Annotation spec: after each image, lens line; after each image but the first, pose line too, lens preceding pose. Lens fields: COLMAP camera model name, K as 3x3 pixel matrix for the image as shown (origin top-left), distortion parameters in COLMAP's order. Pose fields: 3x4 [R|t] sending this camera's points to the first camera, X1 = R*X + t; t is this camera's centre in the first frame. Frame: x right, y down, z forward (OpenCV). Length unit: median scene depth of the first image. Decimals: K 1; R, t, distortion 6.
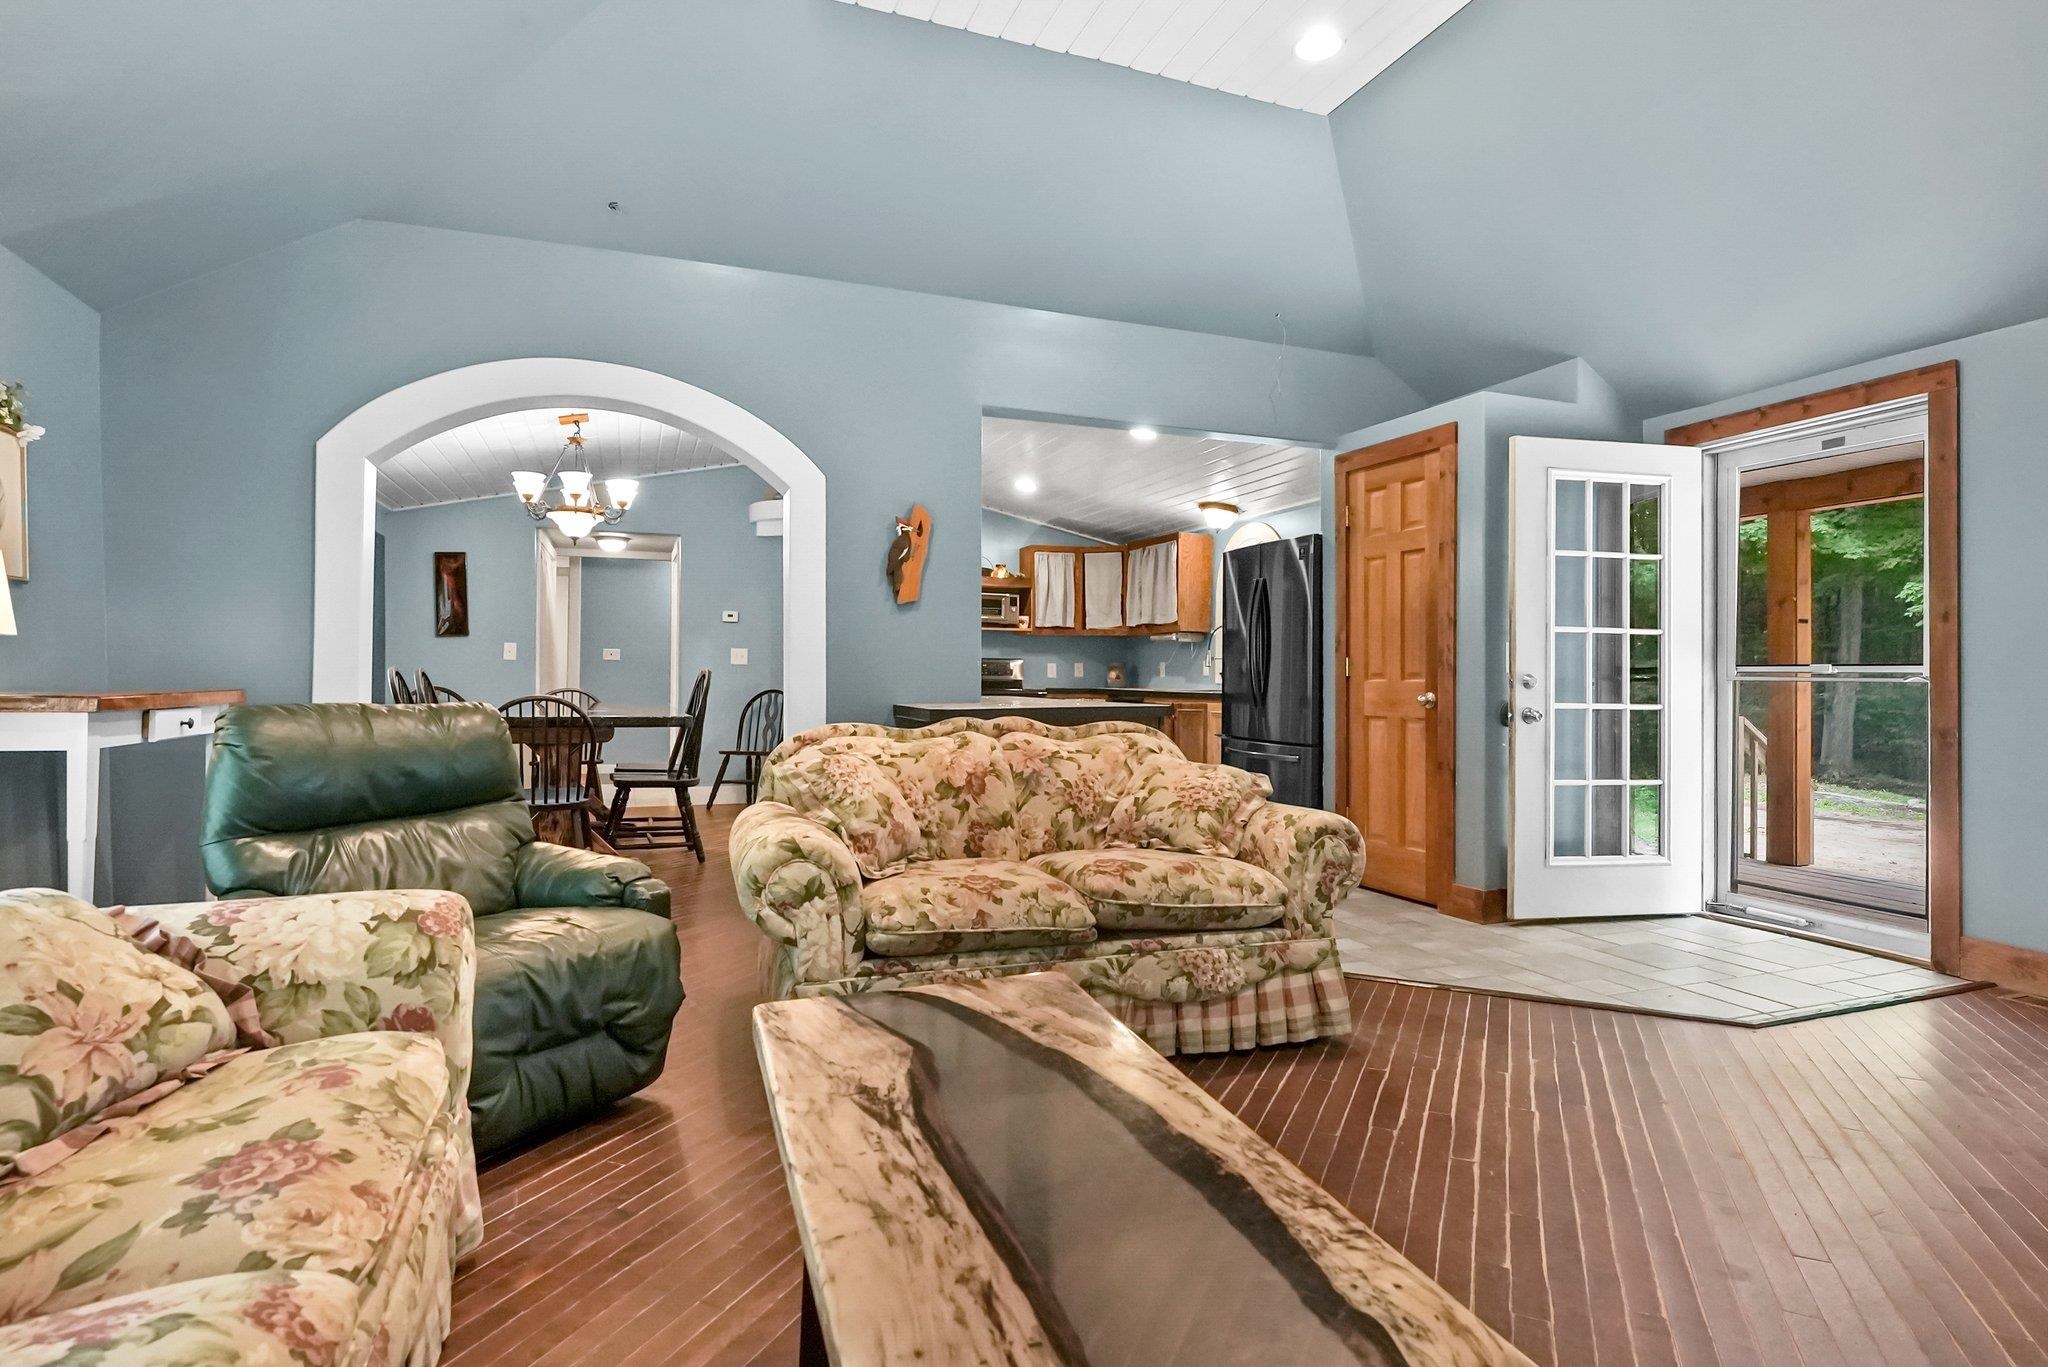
lens RADIAL K [[1030.1, 0, 1029.6], [0, 1030.1, 666.9], [0, 0, 1]] dist [0.000877, -0.000030]
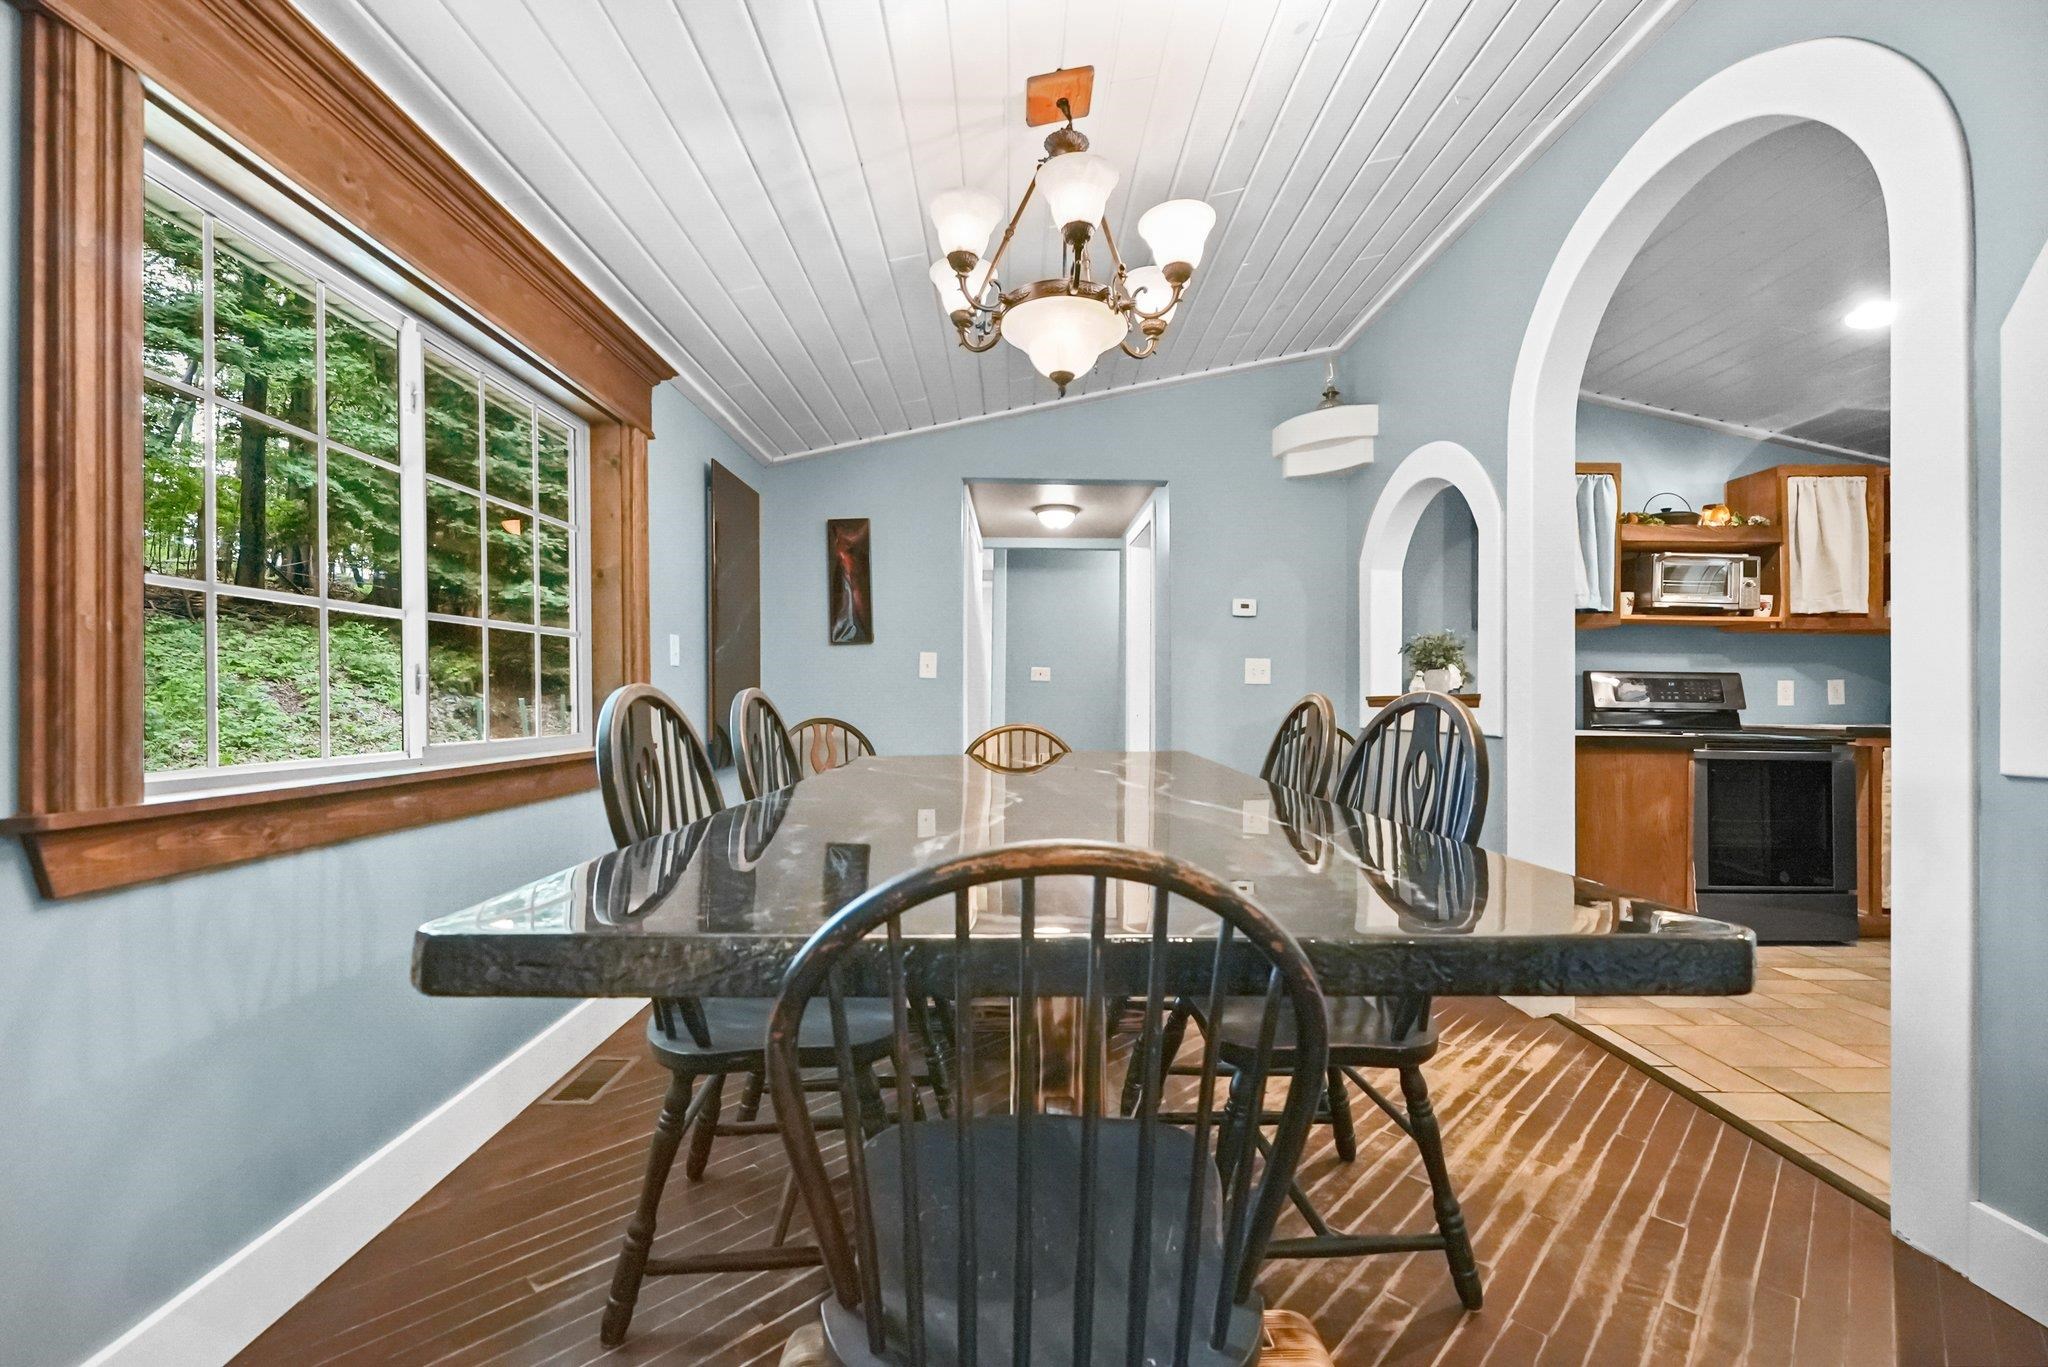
lens RADIAL K [[824.8, 0, 1049.3], [0, 824.8, 694.4], [0, 0, 1]] dist [-0.000902, -0.000068]
pose [[0.947345, 0.000586, -0.320213, -0.242758], [0.000947, 0.999989, 0.004632, 0.001645], [0.320212, -0.004692, 0.947334, 0.486890]]
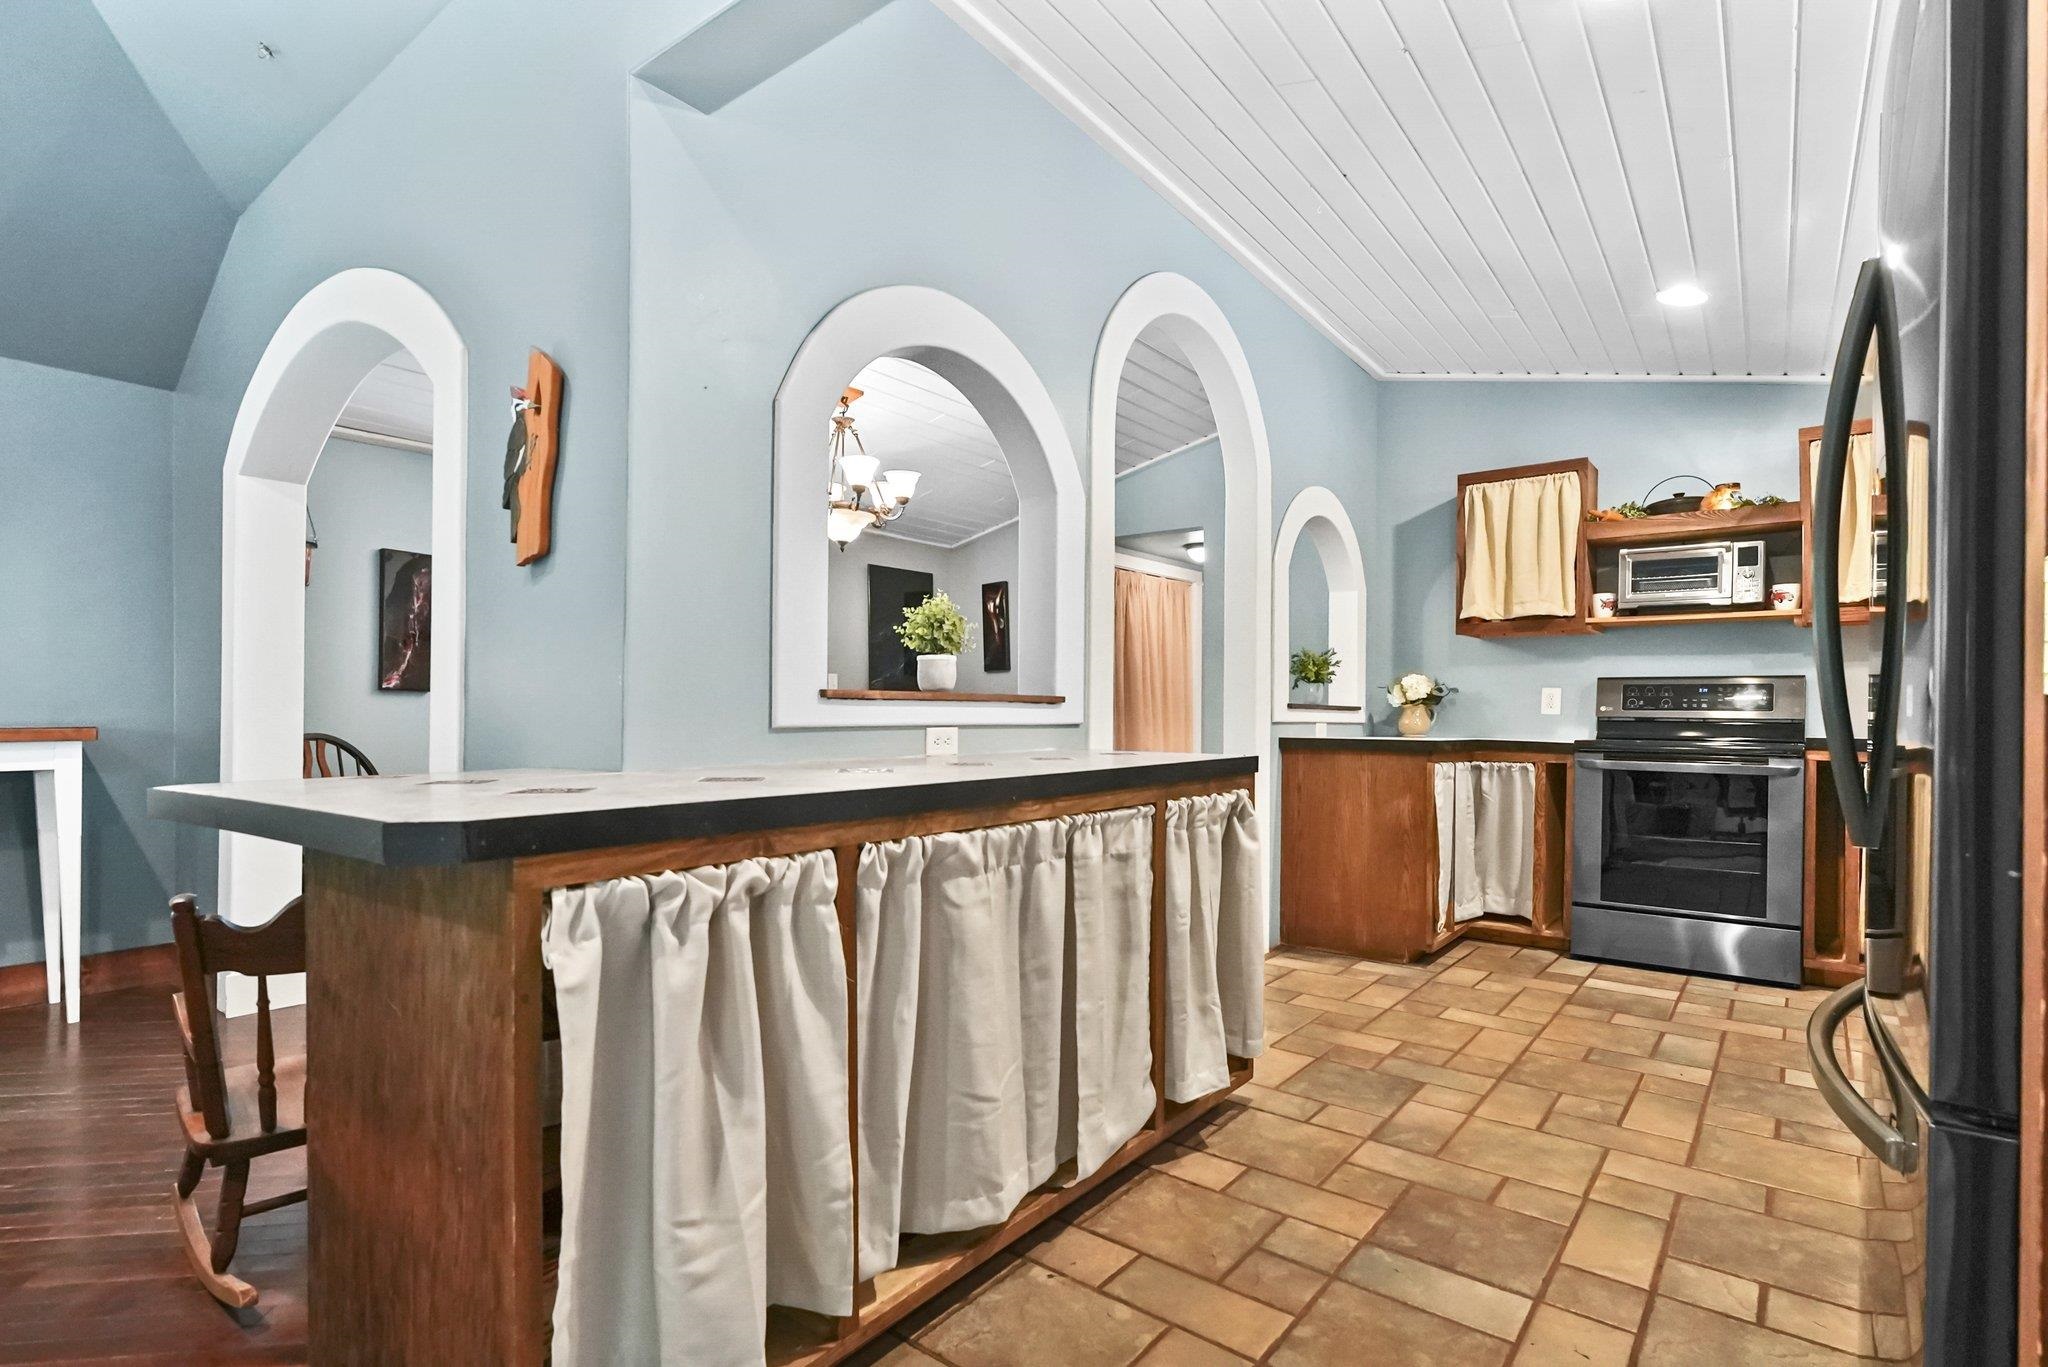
lens RADIAL K [[996.4, 0, 1026.1], [0, 996.4, 709.8], [0, 0, 1]] dist [0.002071, 0.000440]
pose [[0.525395, -0.003984, -0.850849, 0.211190], [0.007366, 0.999973, -0.000134, 0.005455], [0.850827, -0.006197, 0.525410, 0.499238]]
